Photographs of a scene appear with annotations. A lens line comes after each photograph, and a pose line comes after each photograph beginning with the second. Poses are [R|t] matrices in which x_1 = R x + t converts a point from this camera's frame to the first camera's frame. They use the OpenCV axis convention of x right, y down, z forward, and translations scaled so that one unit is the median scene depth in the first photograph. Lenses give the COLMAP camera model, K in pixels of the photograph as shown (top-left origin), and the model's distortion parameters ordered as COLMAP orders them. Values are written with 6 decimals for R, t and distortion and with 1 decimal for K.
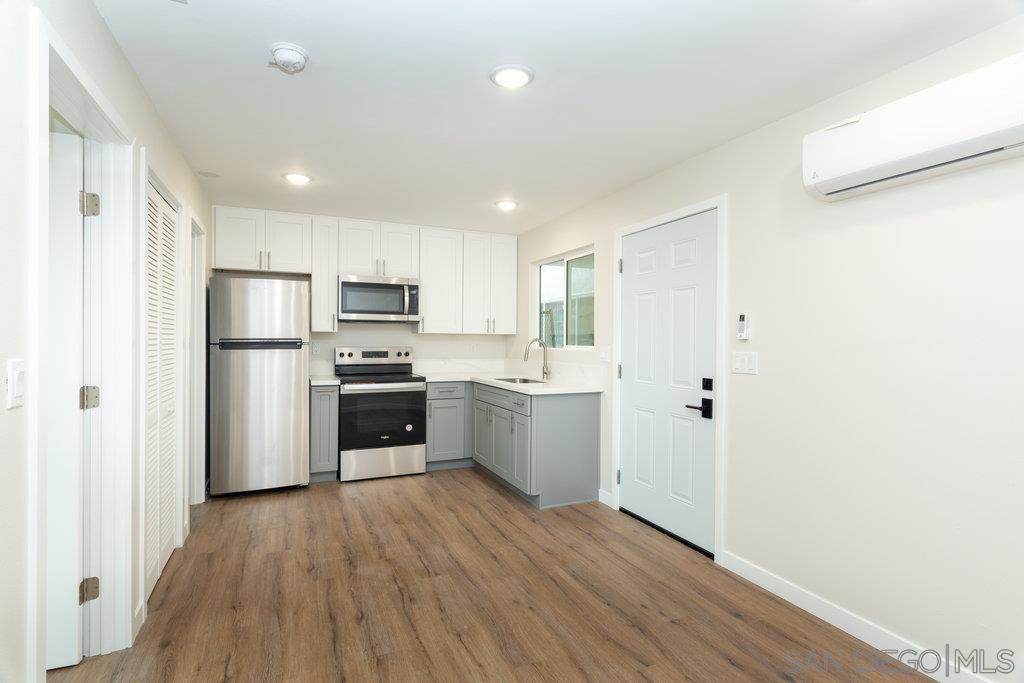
lens RADIAL K [[496.7, 0, 509.2], [0, 496.7, 342.3], [0, 0, 1]] dist [0.003106, -0.000922]
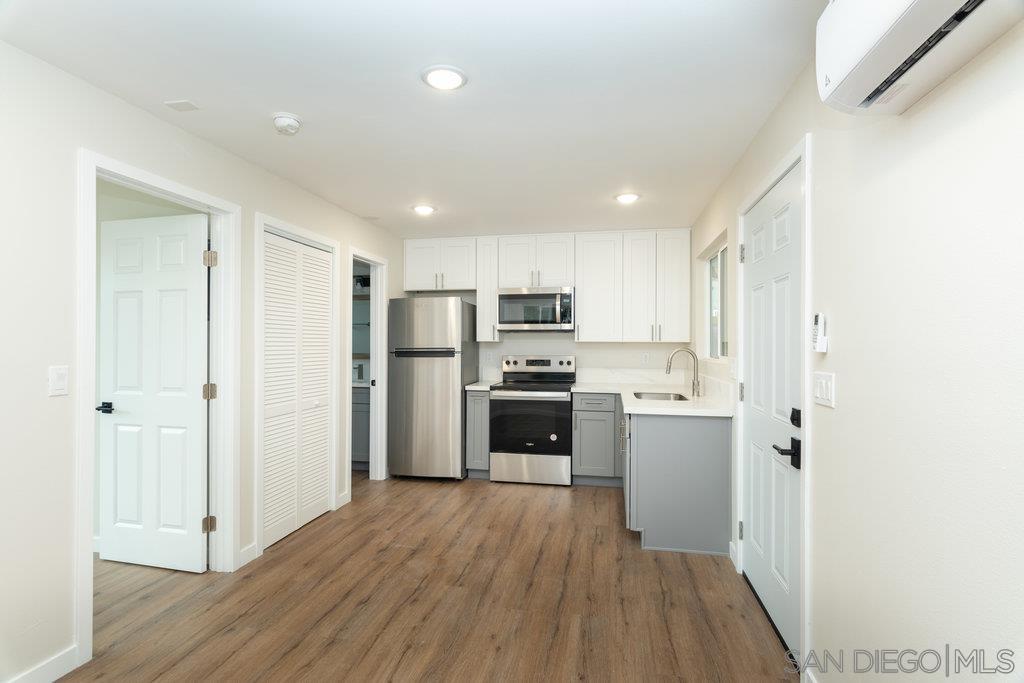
lens RADIAL K [[496.7, 0, 509.2], [0, 496.7, 342.3], [0, 0, 1]] dist [0.003106, -0.000922]
pose [[0.813816, -0.006435, -0.581086, 0.330248], [-0.000196, 0.999936, -0.011348, -0.007592], [0.581122, 0.009348, 0.813763, 0.149551]]
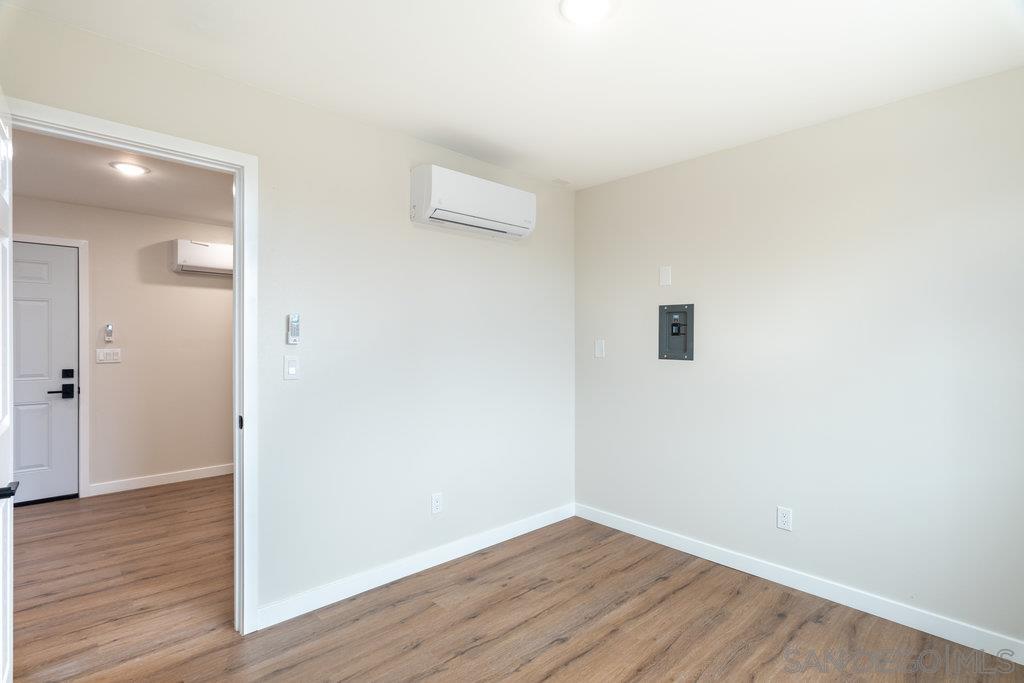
lens RADIAL K [[496.7, 0, 509.2], [0, 496.7, 342.3], [0, 0, 1]] dist [0.003106, -0.000922]
pose [[-0.326550, -0.008800, 0.945139, -0.899677], [0.001821, 0.999949, 0.009939, -0.009240], [-0.945178, 0.004967, -0.326517, 0.206180]]
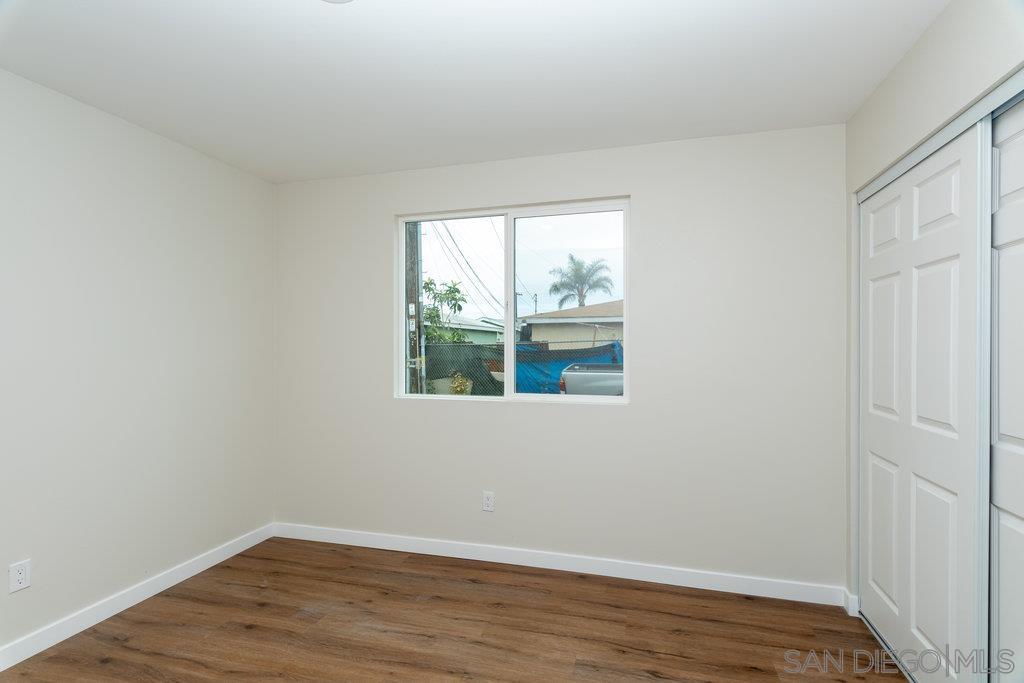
lens RADIAL K [[496.7, 0, 509.2], [0, 496.7, 342.3], [0, 0, 1]] dist [0.003106, -0.000922]
pose [[-0.642766, -0.017320, -0.765867, -0.346768], [-0.015852, 0.999831, -0.009308, -0.009255], [0.765899, 0.006158, -0.642932, 0.349600]]
